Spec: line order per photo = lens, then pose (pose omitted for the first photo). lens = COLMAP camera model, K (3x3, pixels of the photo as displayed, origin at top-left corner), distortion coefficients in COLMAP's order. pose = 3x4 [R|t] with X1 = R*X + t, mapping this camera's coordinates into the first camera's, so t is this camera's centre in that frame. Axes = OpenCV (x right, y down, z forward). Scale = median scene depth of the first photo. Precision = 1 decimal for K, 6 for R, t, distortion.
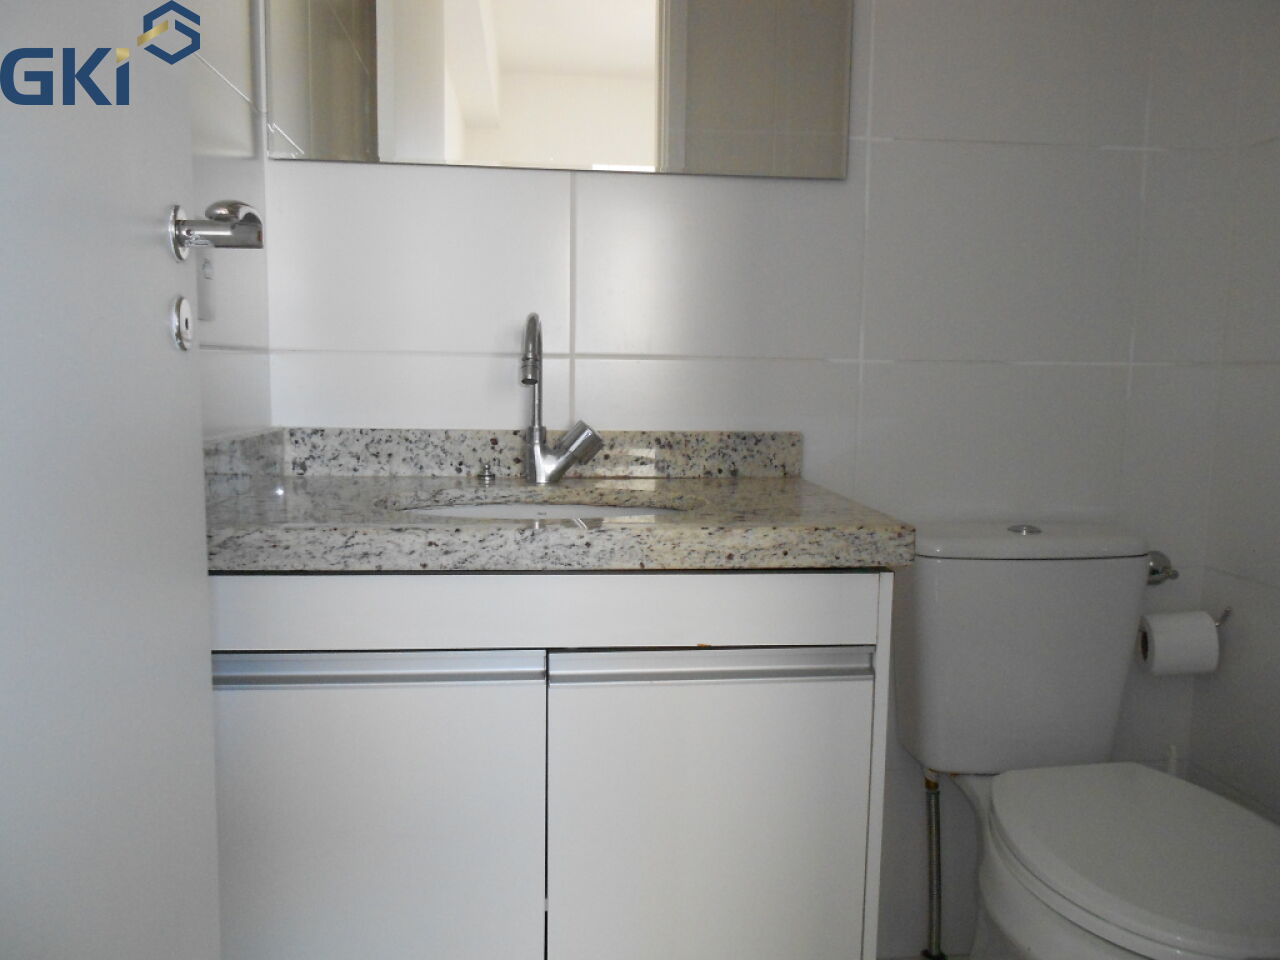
lens RADIAL K [[982.8, 0, 646.0], [0, 982.8, 480.1], [0, 0, 1]] dist [0.015764, 0.010005]
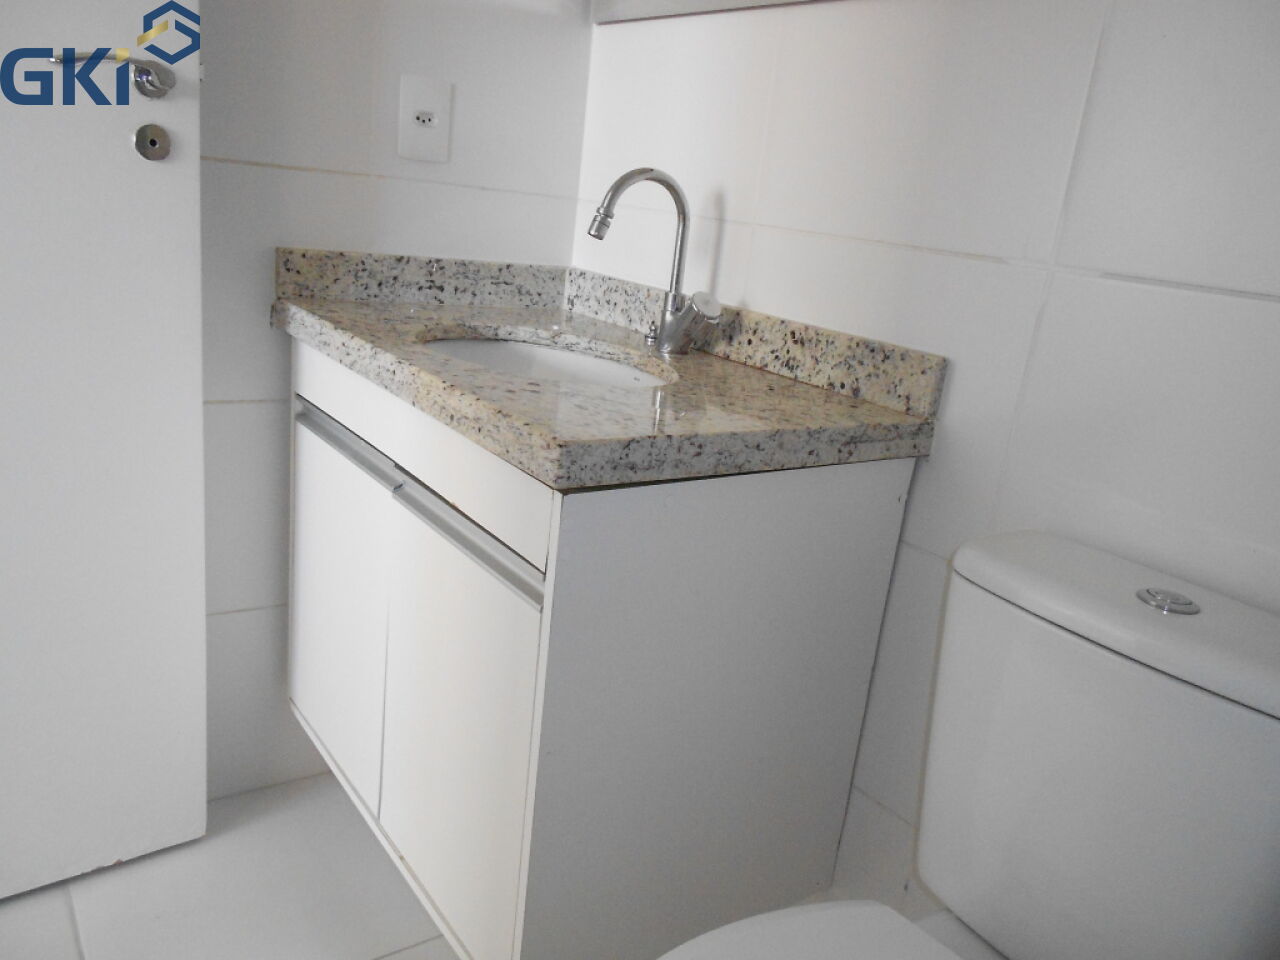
lens RADIAL K [[982.8, 0, 645.3], [0, 982.8, 476.8], [0, 0, 1]] dist [0.015764, 0.010005]
pose [[0.467921, 0.280594, -0.838043, 0.694347], [-0.201390, 0.957165, 0.208032, -0.072831], [0.860518, 0.071431, 0.504387, 0.477223]]
